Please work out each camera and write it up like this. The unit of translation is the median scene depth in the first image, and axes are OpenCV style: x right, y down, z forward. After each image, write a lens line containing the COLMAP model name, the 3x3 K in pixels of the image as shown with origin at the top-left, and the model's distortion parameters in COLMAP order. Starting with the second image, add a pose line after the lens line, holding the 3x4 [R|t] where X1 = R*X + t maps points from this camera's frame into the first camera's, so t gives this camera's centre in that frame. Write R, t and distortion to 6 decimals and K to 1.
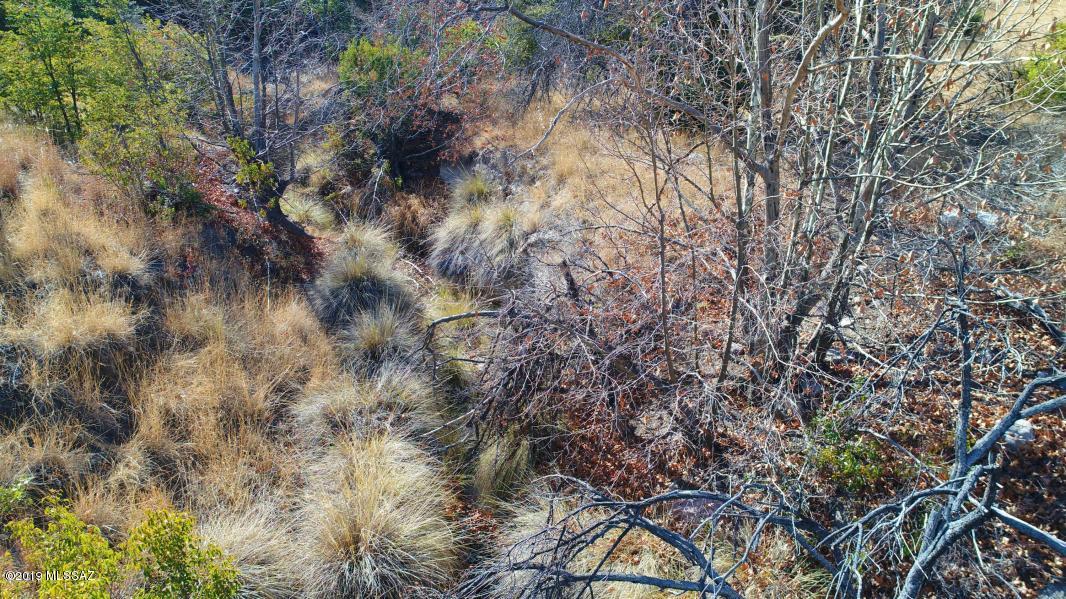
lens RADIAL K [[721.9, 0, 533.1], [0, 721.9, 299.8], [0, 0, 1]] dist [0.002649, 0.002729]
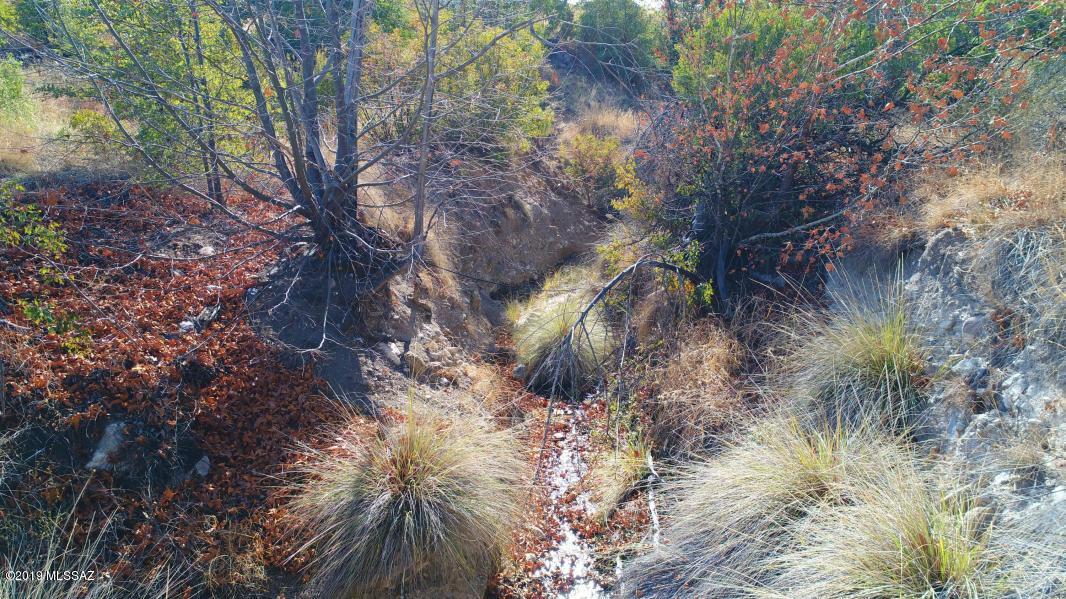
lens RADIAL K [[721.9, 0, 532.6], [0, 721.9, 299.9], [0, 0, 1]] dist [0.002649, 0.002729]
pose [[0.766677, 0.122172, -0.630302, -0.000419], [-0.187685, 0.981492, -0.038050, -0.133962], [0.613988, 0.147470, 0.775417, 0.653725]]
